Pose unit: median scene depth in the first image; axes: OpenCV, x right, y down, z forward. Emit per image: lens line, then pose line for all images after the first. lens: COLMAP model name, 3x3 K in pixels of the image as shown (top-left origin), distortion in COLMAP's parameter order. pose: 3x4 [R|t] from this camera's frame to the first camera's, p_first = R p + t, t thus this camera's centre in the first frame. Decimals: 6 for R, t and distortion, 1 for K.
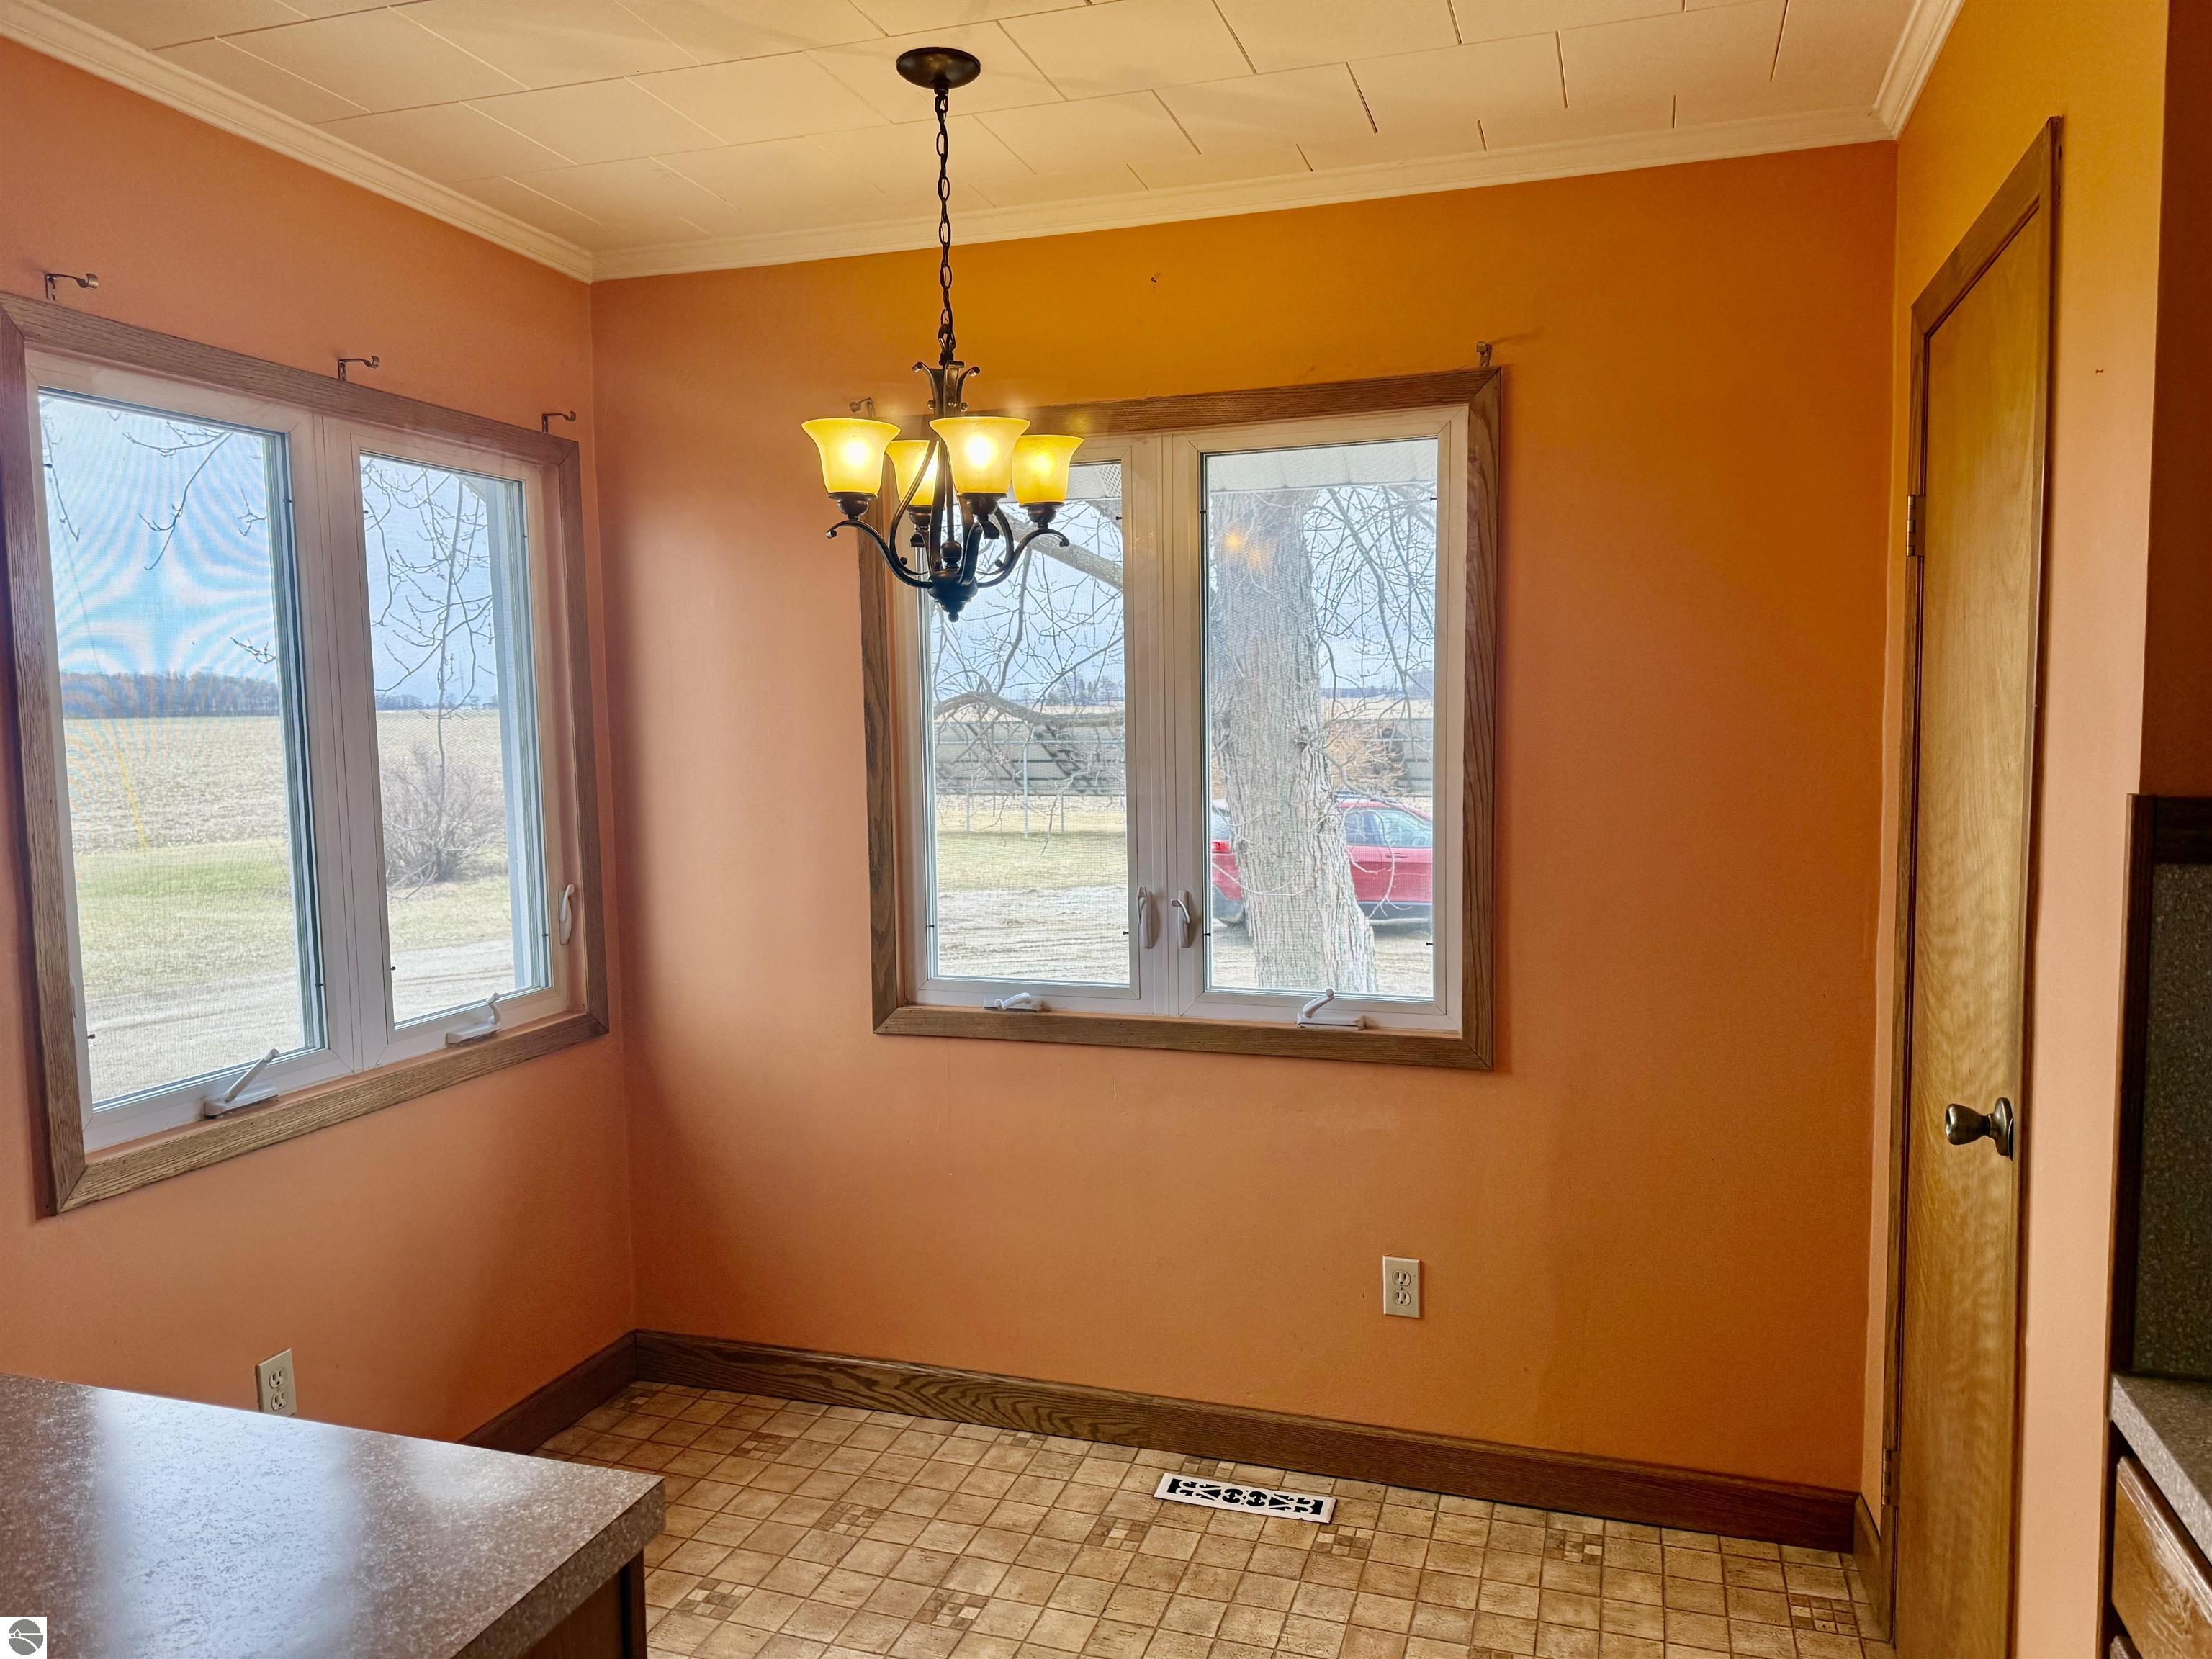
lens RADIAL K [[1542.3, 0, 1109.5], [0, 1542.3, 839.9], [0, 0, 1]] dist [0.039939, -0.042250]
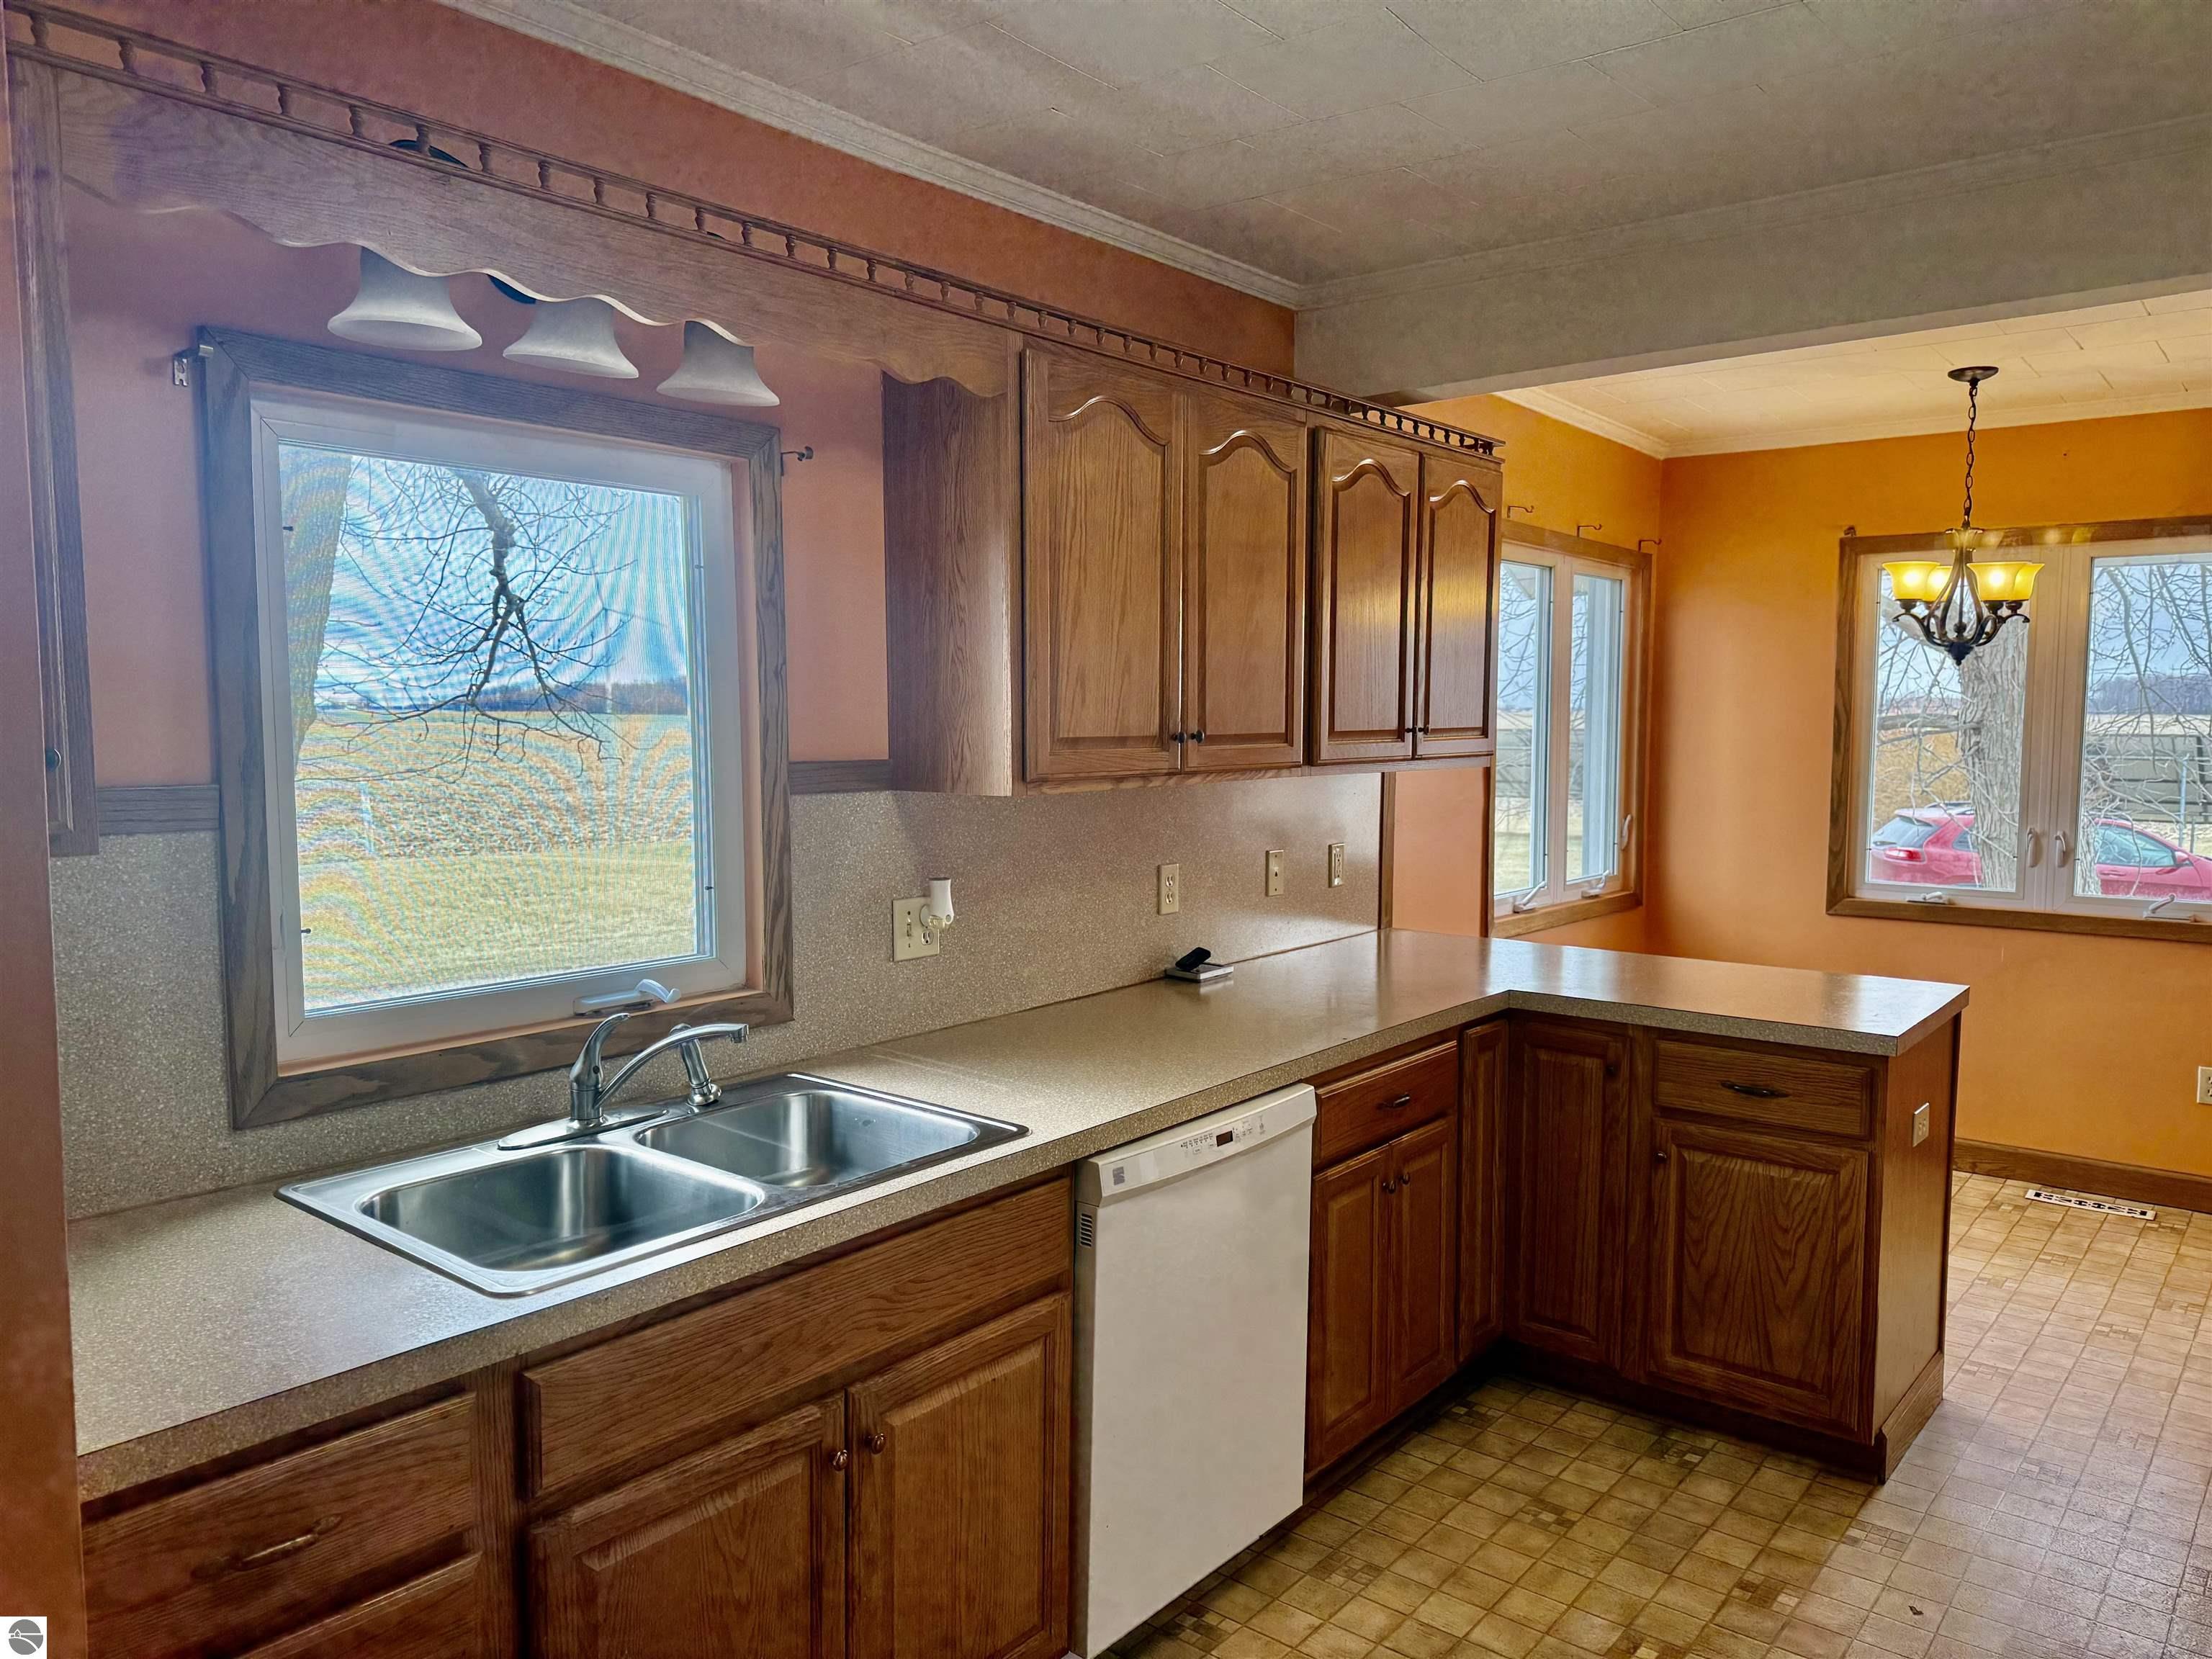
lens RADIAL K [[1542.3, 0, 1109.5], [0, 1542.3, 839.9], [0, 0, 1]] dist [0.039939, -0.042250]
pose [[0.929087, 0.050063, -0.366458, -0.279427], [-0.050334, 0.998693, 0.008823, 0.077376], [0.366421, 0.010248, 0.930393, -0.868346]]
